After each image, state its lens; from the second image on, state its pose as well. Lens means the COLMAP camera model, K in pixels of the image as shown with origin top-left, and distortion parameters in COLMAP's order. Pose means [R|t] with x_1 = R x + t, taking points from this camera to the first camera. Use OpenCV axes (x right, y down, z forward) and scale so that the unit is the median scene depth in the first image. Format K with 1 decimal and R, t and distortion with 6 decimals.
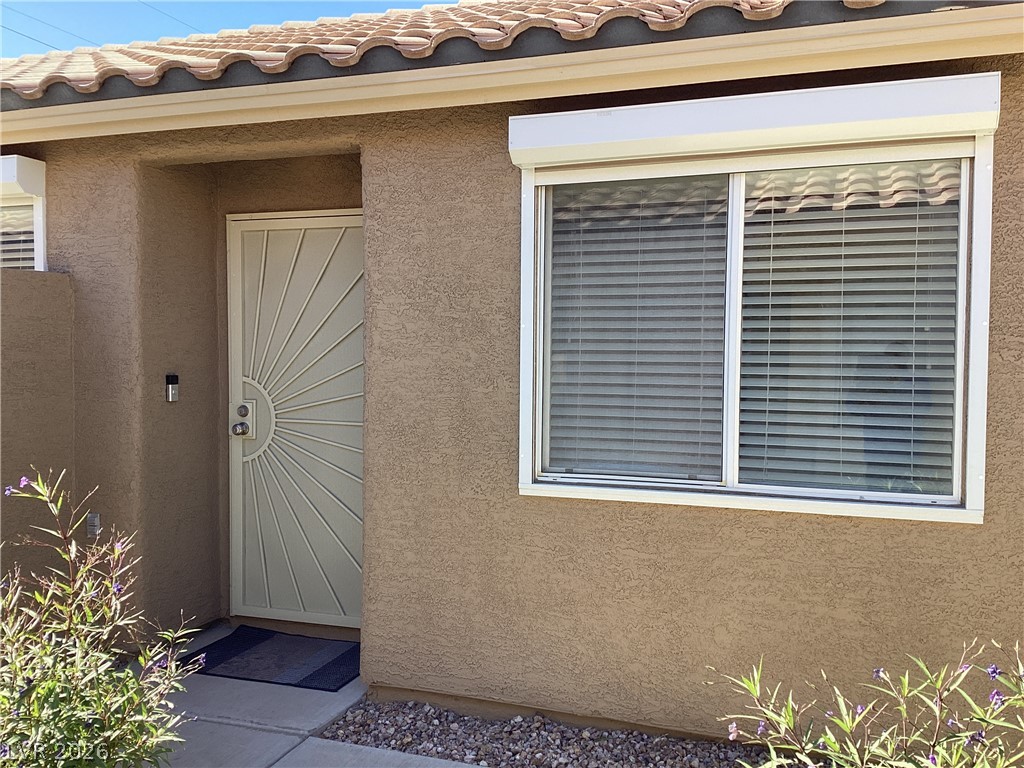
lens RADIAL K [[945.2, 0, 512.0], [0, 945.2, 384.0], [0, 0, 1]] dist [0.100948, -0.000455]
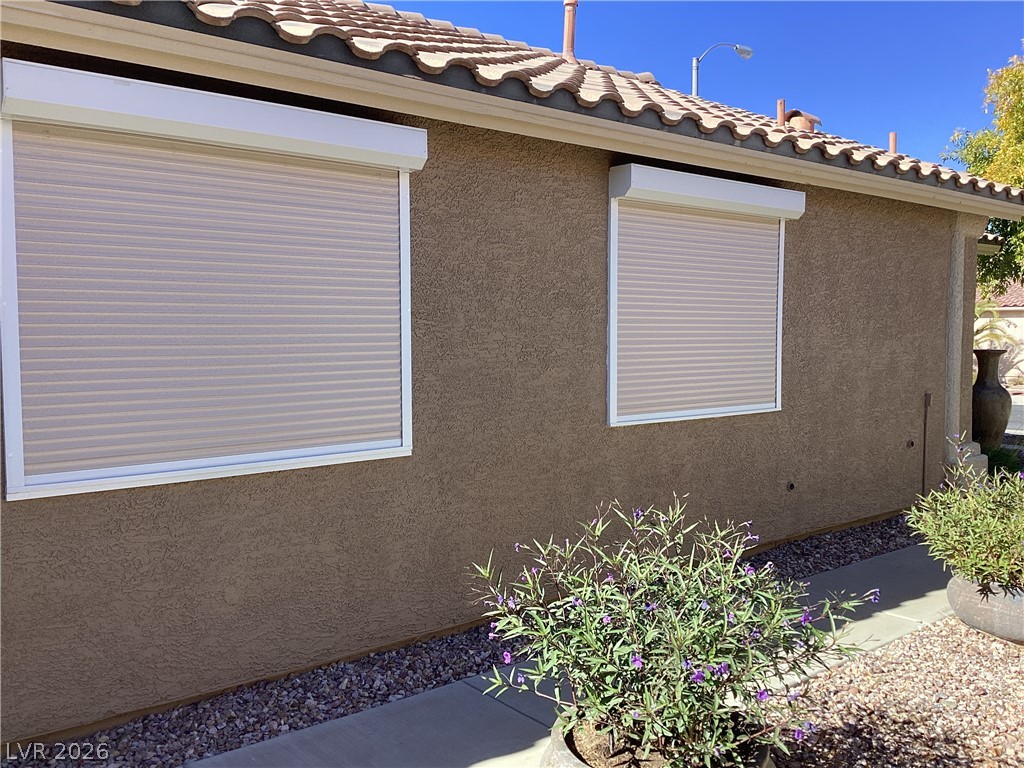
lens RADIAL K [[926.3, 0, 512.0], [0, 926.3, 384.0], [0, 0, 1]] dist [0.069729, -0.103967]
pose [[0.500199, -0.060985, 0.863760, -0.518685], [0.039060, 0.998091, 0.047850, -0.012756], [-0.865029, 0.009804, 0.501626, 0.190682]]
